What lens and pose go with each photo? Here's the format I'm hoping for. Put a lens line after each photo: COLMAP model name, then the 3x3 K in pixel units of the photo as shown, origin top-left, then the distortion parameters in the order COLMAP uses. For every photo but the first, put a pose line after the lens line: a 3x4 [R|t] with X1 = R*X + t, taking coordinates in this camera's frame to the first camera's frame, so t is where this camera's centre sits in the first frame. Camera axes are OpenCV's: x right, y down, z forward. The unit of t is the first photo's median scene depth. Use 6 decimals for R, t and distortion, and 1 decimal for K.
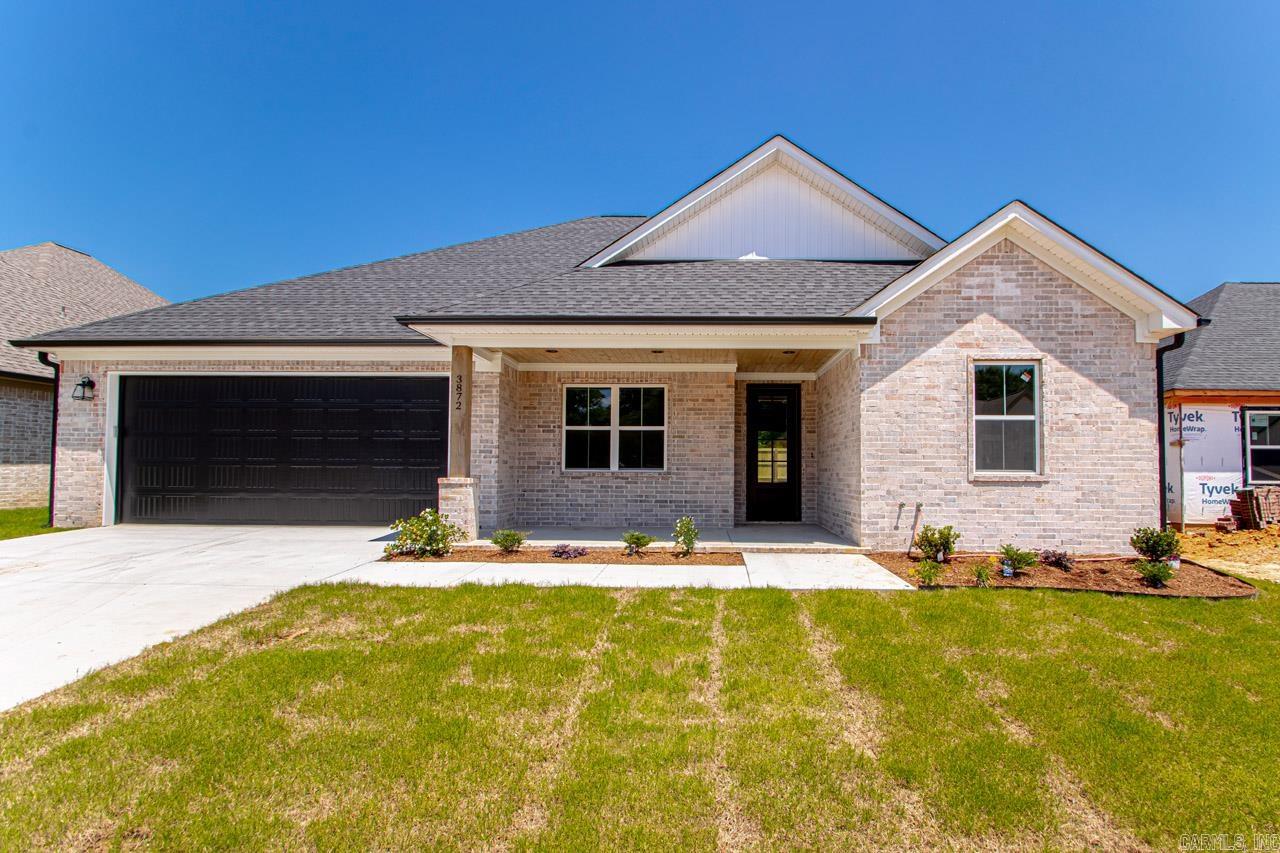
lens RADIAL K [[624.8, 0, 686.3], [0, 624.8, 448.2], [0, 0, 1]] dist [0.019646, -0.019217]
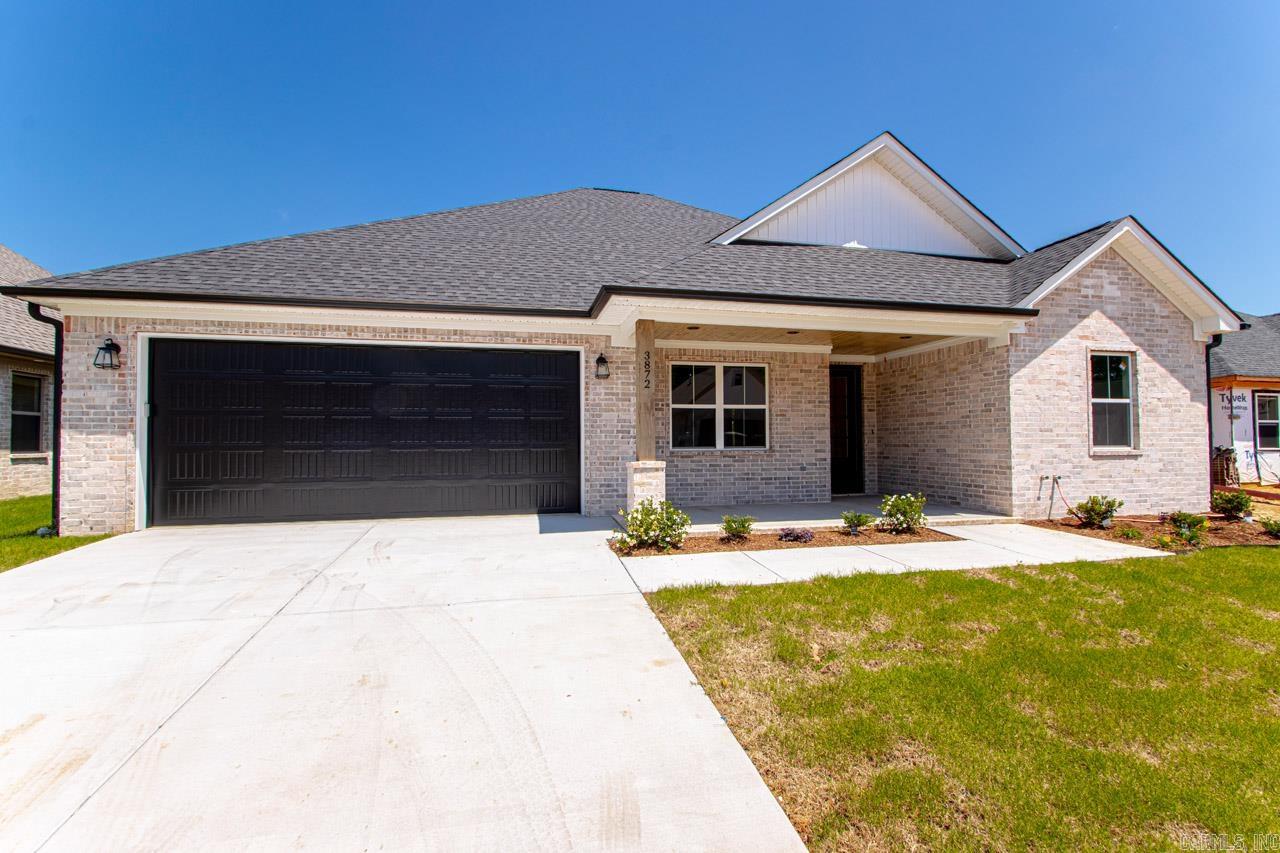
lens RADIAL K [[592.8, 0, 650.3], [0, 592.8, 425.0], [0, 0, 1]] dist [0.017826, -0.017539]
pose [[0.966734, -0.004559, 0.255744, -0.508831], [0.001839, 0.999939, 0.010877, -0.014449], [-0.255778, -0.010045, 0.966683, 0.123894]]
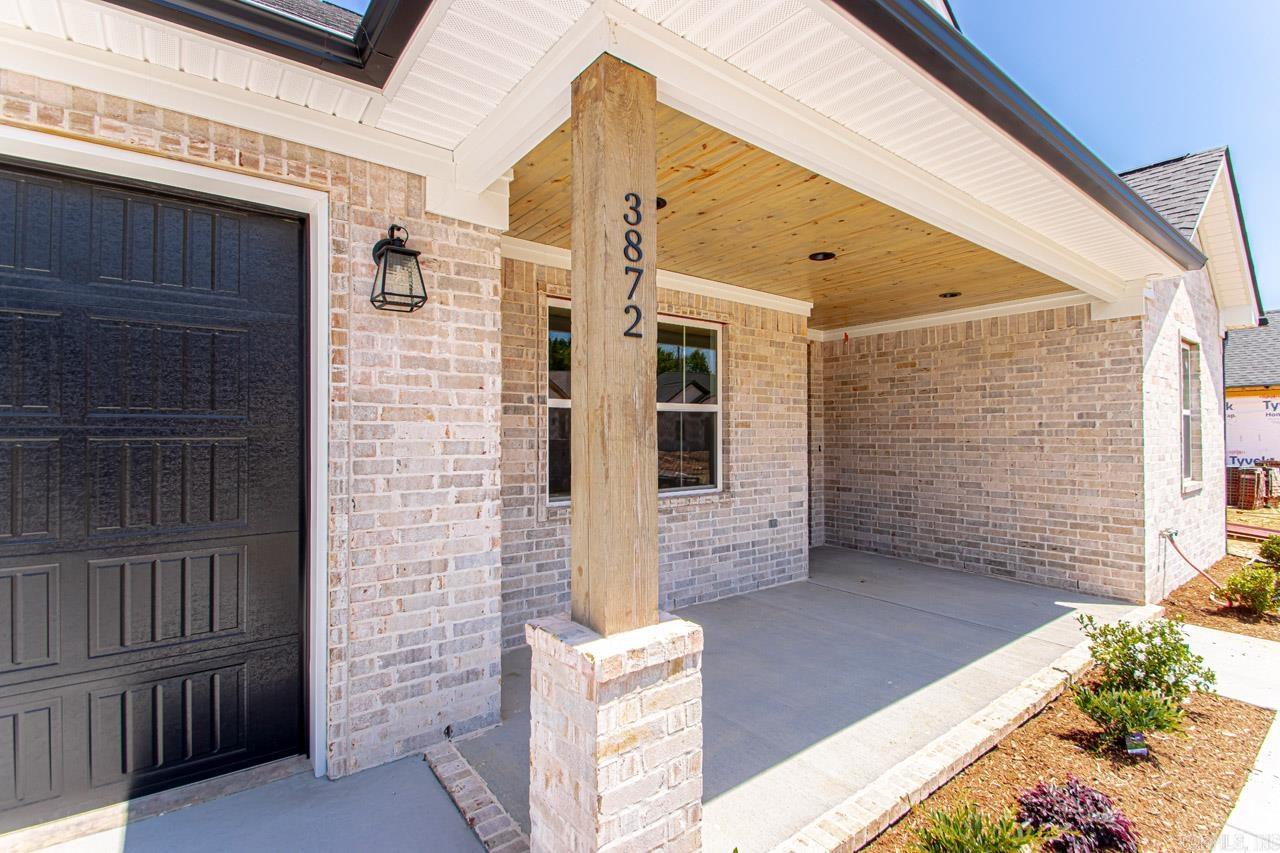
lens RADIAL K [[592.8, 0, 650.3], [0, 592.8, 425.0], [0, 0, 1]] dist [0.017826, -0.017539]
pose [[0.767579, 0.000407, 0.640954, -0.435584], [-0.018039, 0.999617, 0.020968, -0.029936], [-0.640700, -0.027657, 0.767293, 0.715795]]
